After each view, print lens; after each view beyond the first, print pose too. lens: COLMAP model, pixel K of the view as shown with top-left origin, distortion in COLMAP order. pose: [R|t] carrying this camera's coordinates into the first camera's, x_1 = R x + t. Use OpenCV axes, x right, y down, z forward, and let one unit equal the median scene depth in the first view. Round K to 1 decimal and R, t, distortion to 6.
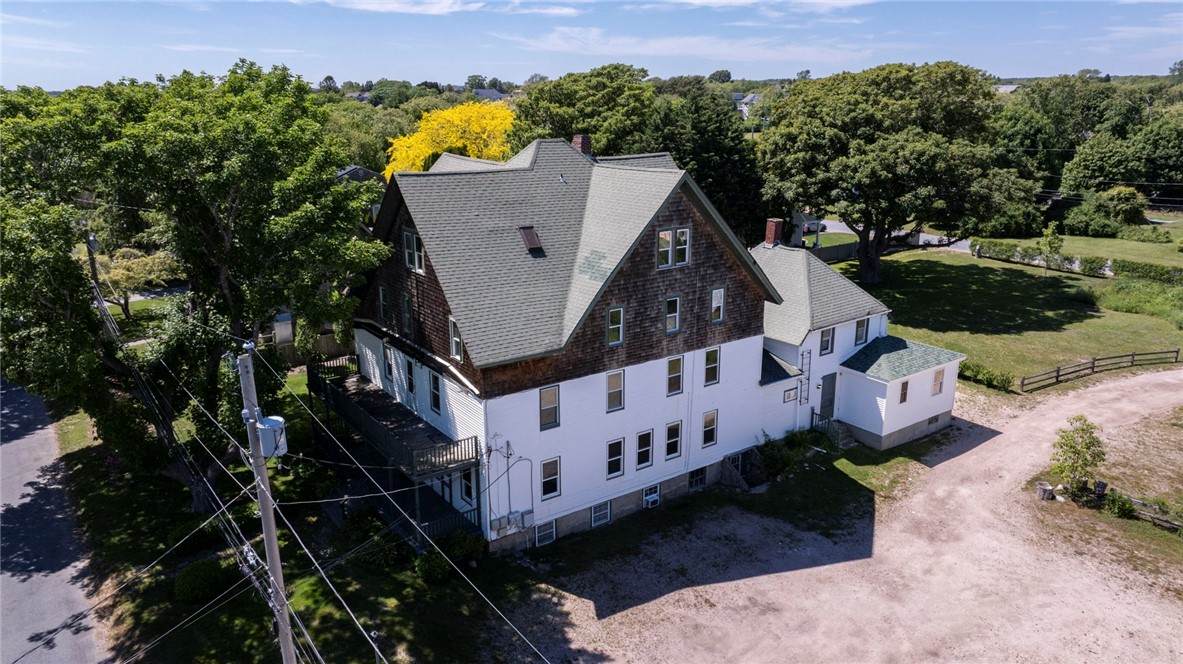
lens RADIAL K [[843.6, 0, 596.5], [0, 843.6, 323.8], [0, 0, 1]] dist [0.002406, 0.007374]
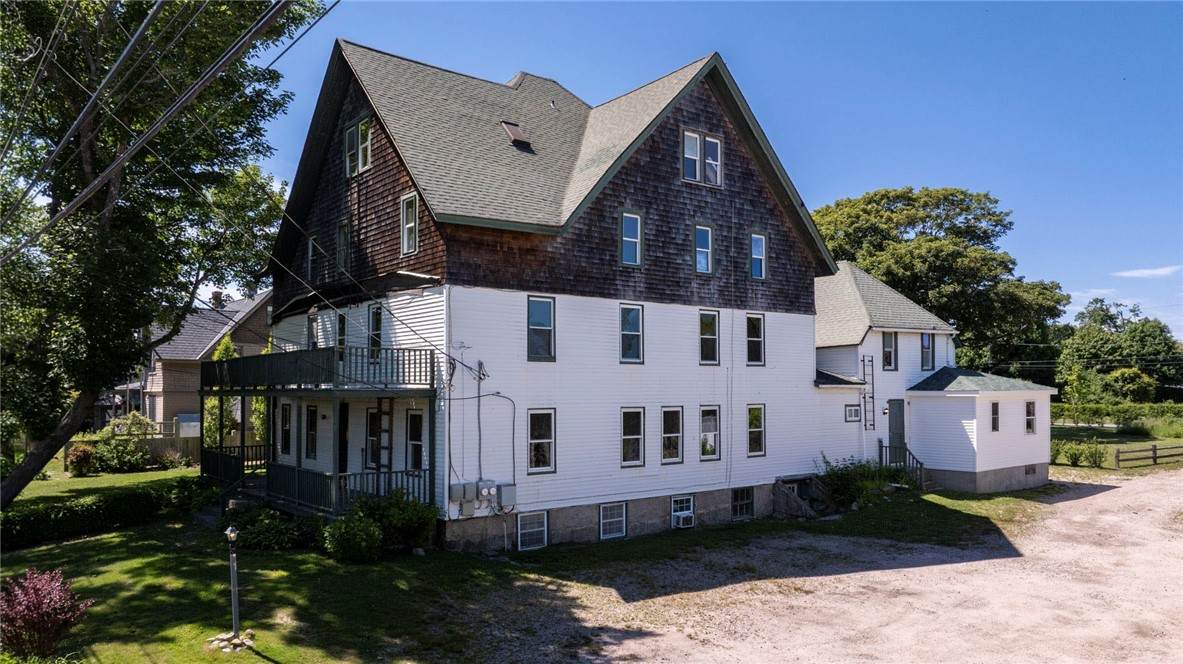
lens RADIAL K [[843.6, 0, 597.5], [0, 843.6, 383.2], [0, 0, 1]] dist [0.002406, 0.007374]
pose [[0.998912, -0.002744, 0.046551, -0.038231], [0.015990, 0.957899, -0.286659, 0.311446], [-0.043805, 0.287092, 0.956901, 0.319522]]
